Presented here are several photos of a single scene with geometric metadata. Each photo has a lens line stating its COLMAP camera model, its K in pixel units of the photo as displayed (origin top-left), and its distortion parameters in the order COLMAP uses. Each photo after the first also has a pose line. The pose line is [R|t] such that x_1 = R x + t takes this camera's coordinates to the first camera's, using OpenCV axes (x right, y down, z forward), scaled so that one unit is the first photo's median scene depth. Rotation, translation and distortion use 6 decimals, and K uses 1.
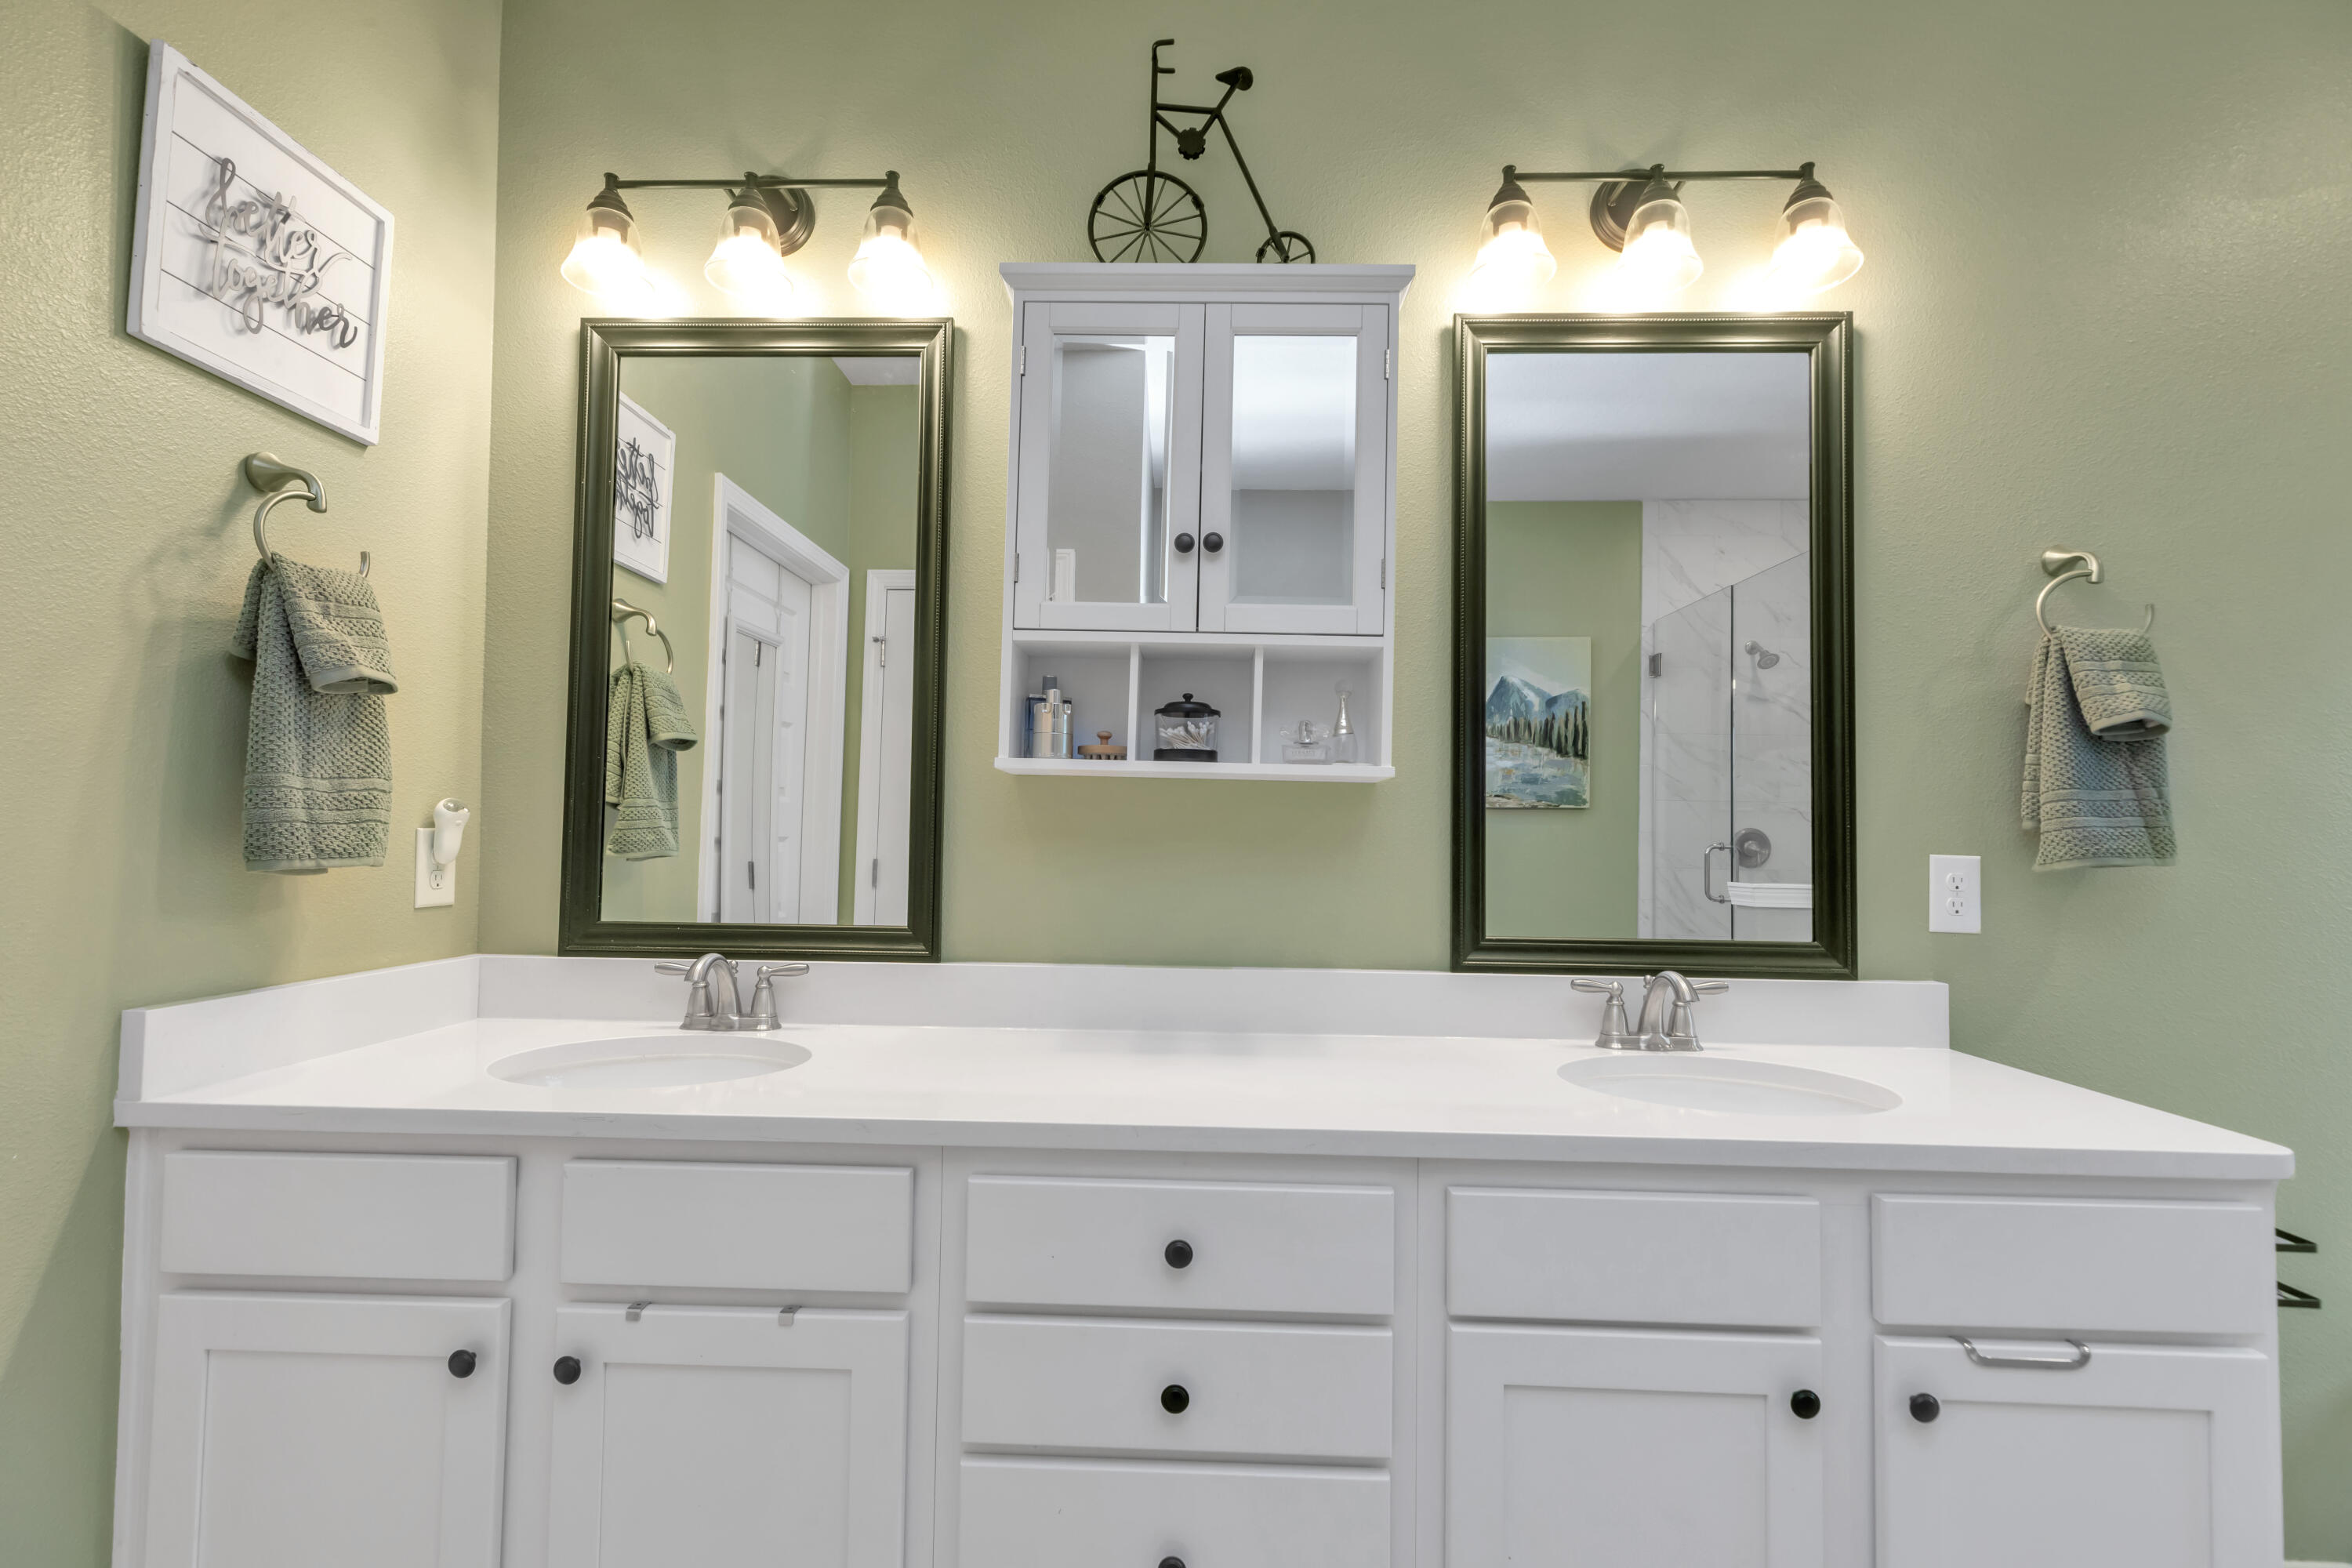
lens RADIAL K [[1053.9, 0, 1168.0], [0, 1053.9, 792.7], [0, 0, 1]] dist [0.005890, -0.000832]
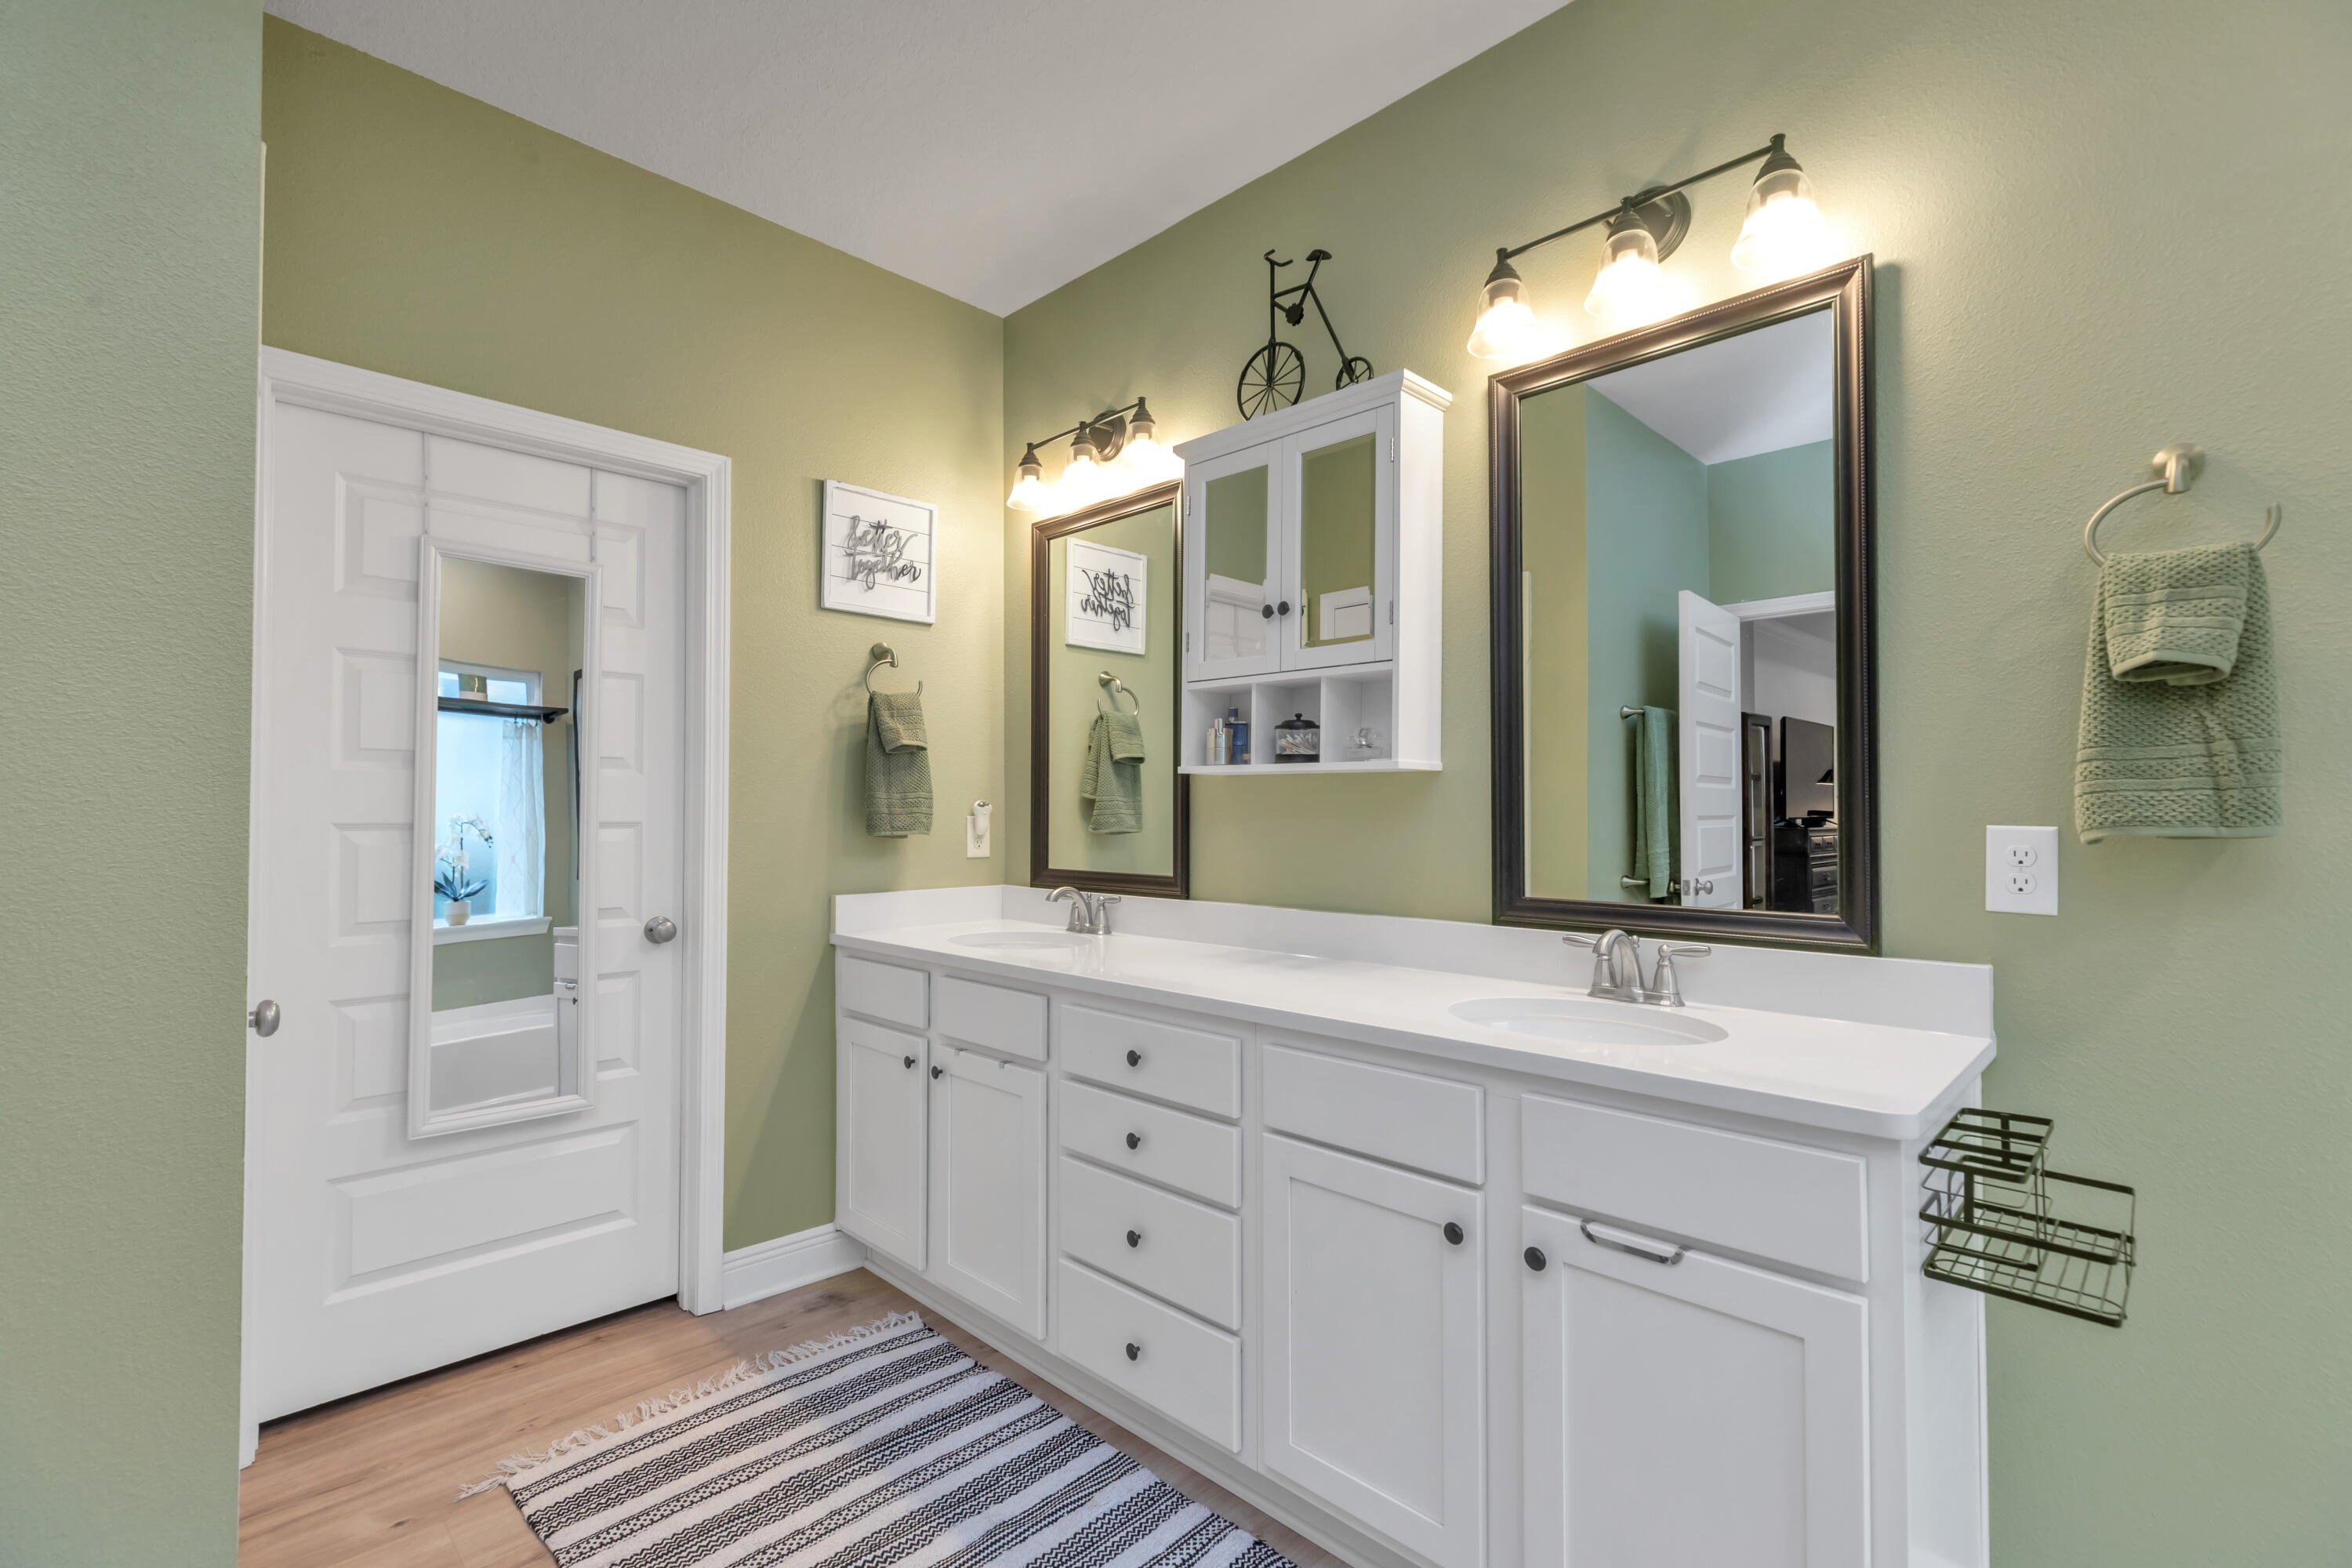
lens RADIAL K [[1053.9, 0, 1174.9], [0, 1053.9, 793.7], [0, 0, 1]] dist [0.005890, -0.000832]
pose [[0.730720, -0.026929, -0.682146, 0.885089], [0.037286, 0.999305, 0.000491, 0.005786], [0.681659, -0.025793, 0.731216, -0.140537]]
